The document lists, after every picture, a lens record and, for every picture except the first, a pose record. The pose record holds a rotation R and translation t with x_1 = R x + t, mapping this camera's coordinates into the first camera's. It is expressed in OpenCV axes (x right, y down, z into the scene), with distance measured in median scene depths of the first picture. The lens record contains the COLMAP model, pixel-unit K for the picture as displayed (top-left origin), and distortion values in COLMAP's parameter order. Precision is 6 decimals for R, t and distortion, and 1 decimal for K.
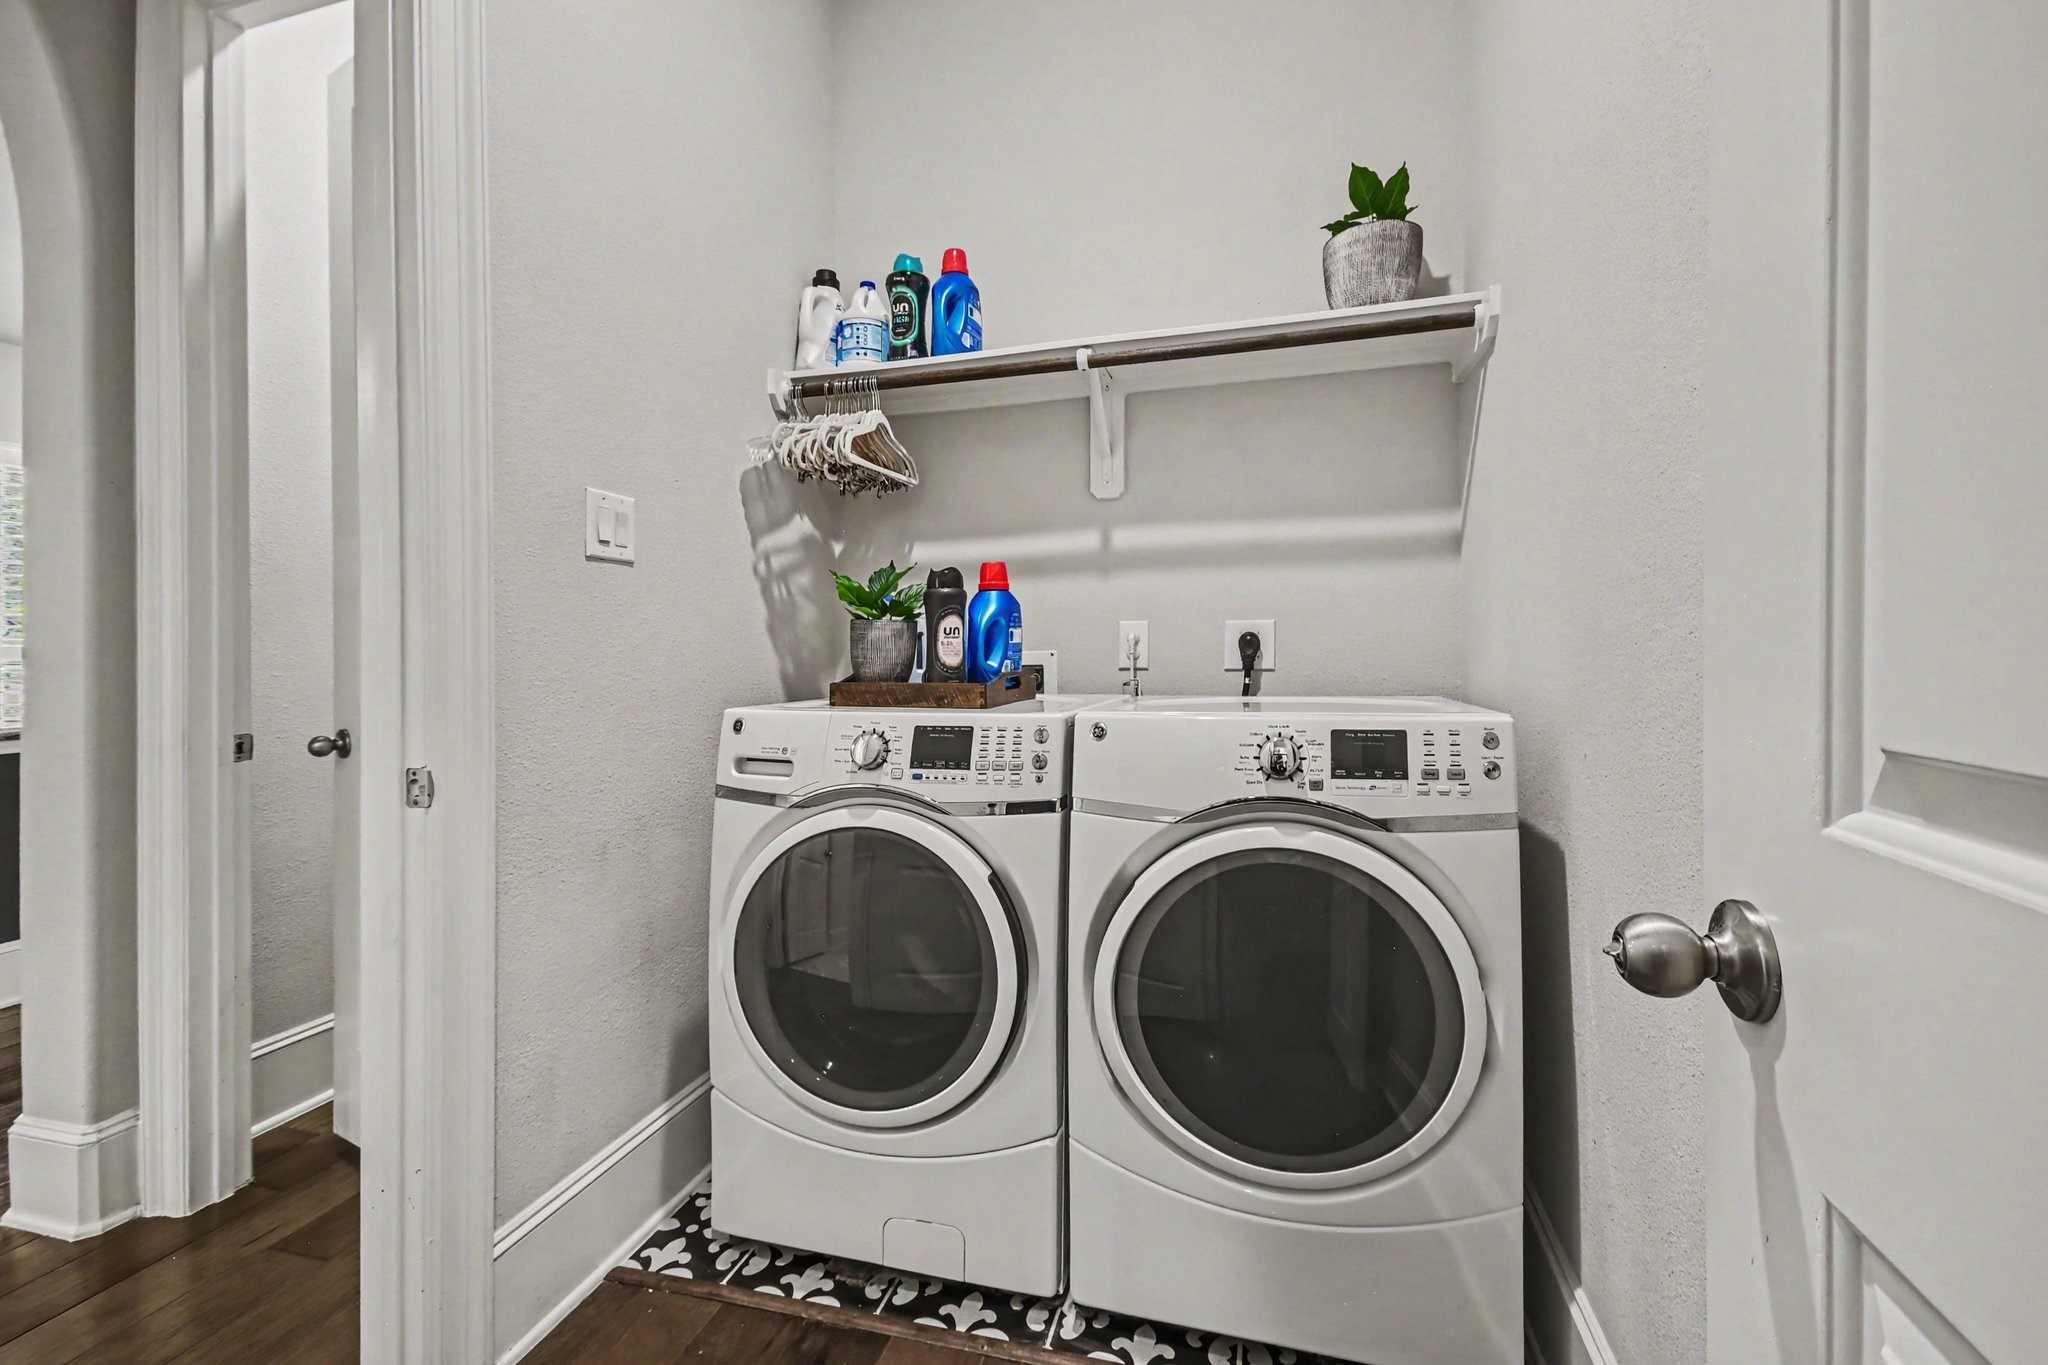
lens RADIAL K [[882.4, 0, 1053.1], [0, 882.4, 652.9], [0, 0, 1]] dist [-0.021905, -0.000013]
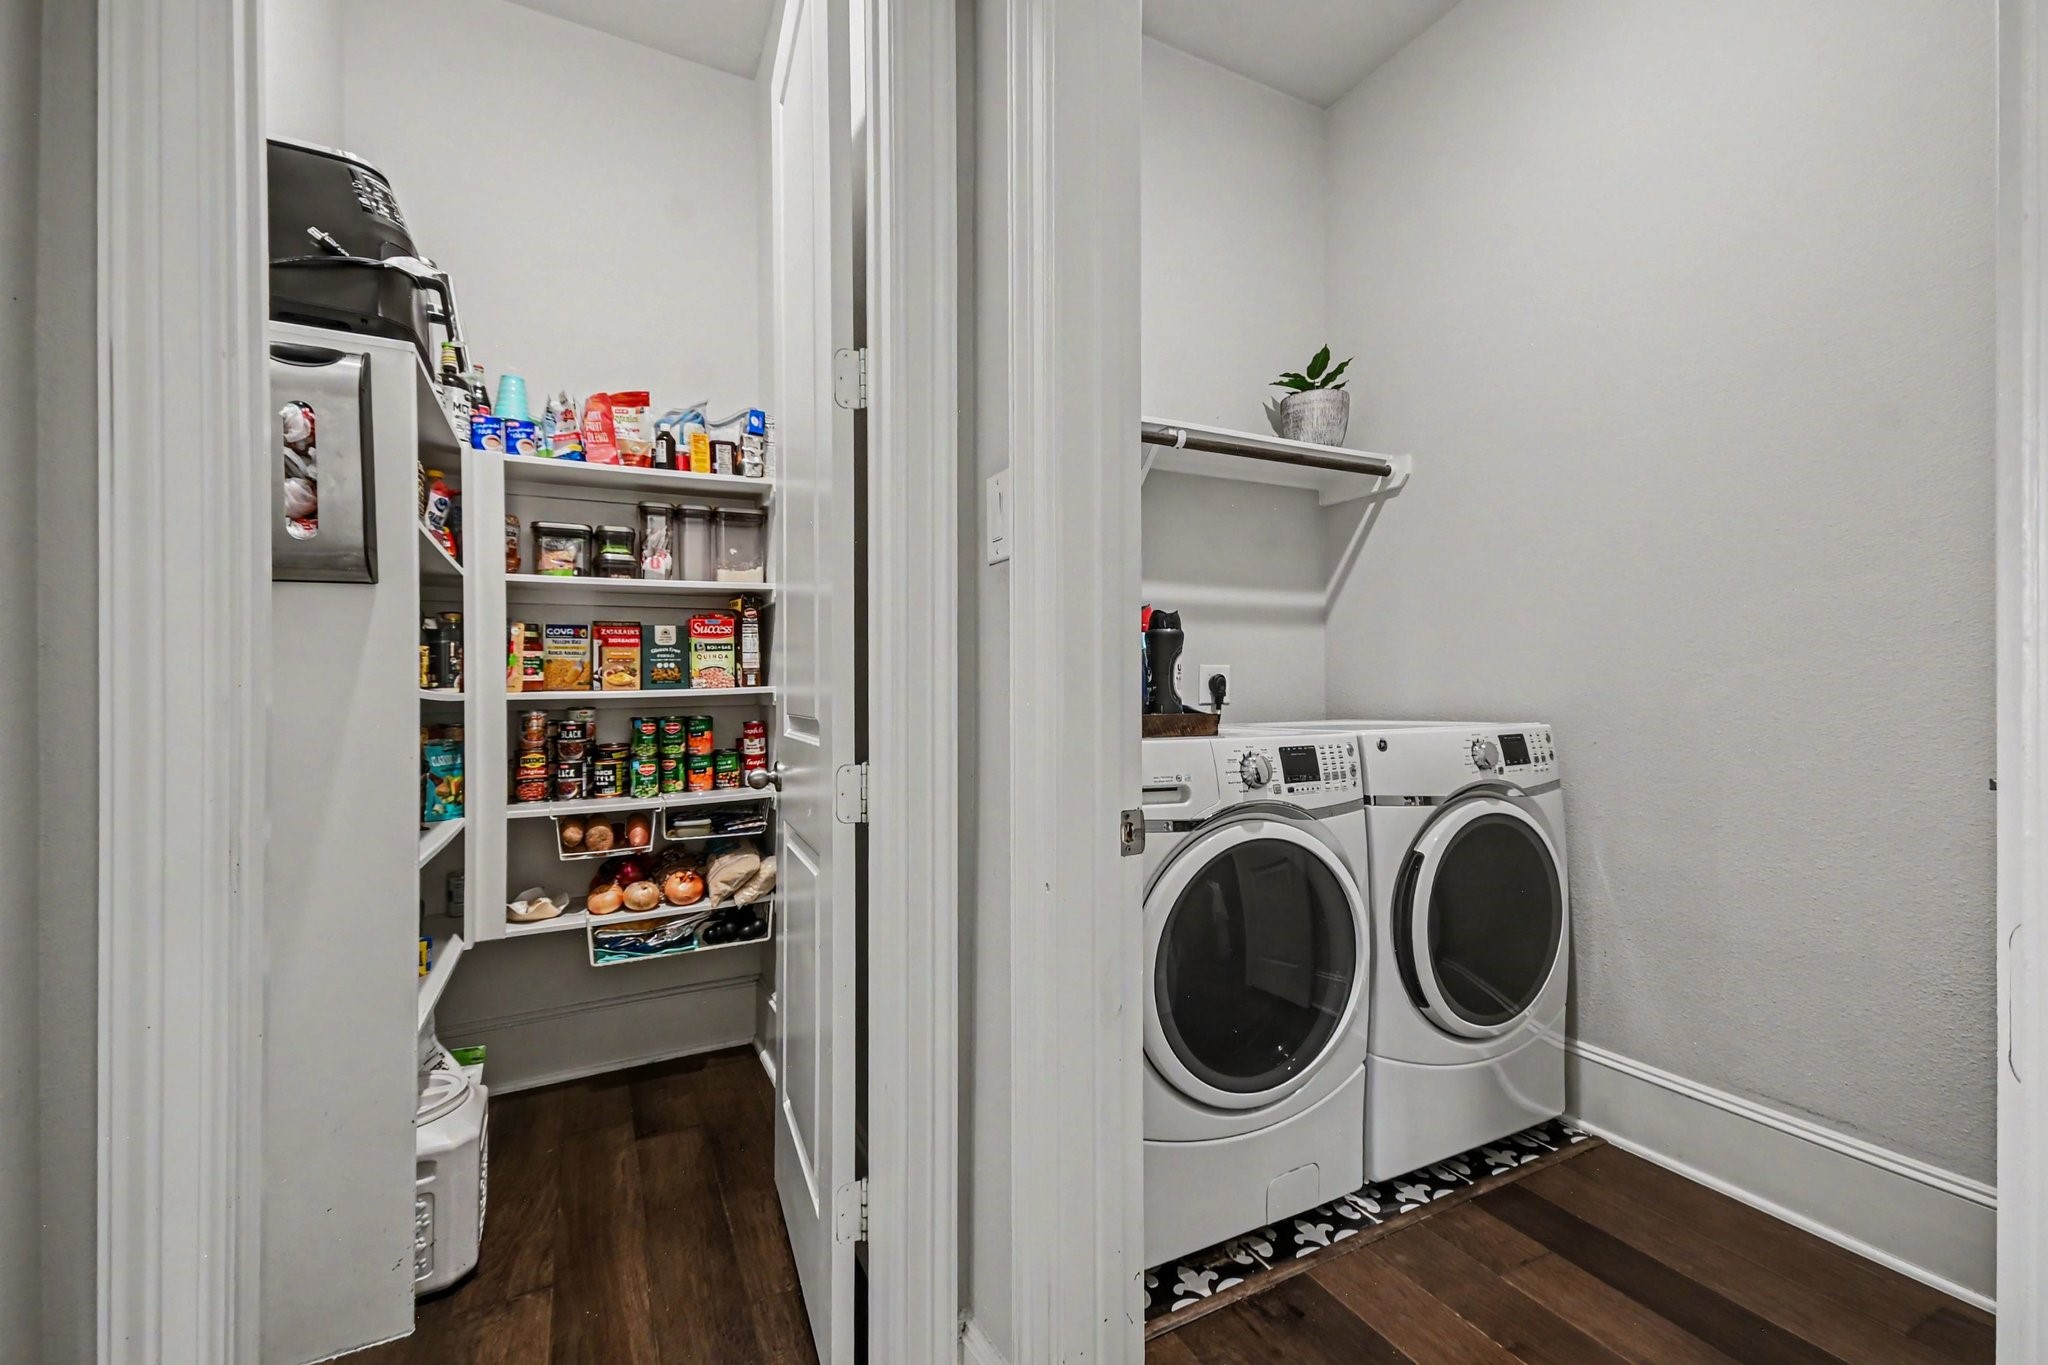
lens RADIAL K [[882.4, 0, 1043.0], [0, 882.4, 685.0], [0, 0, 1]] dist [-0.021905, -0.000013]
pose [[0.729311, 0.010769, 0.684098, -1.181682], [0.002279, 0.999832, -0.018170, 0.020270], [-0.684179, 0.014811, 0.729164, 0.357225]]
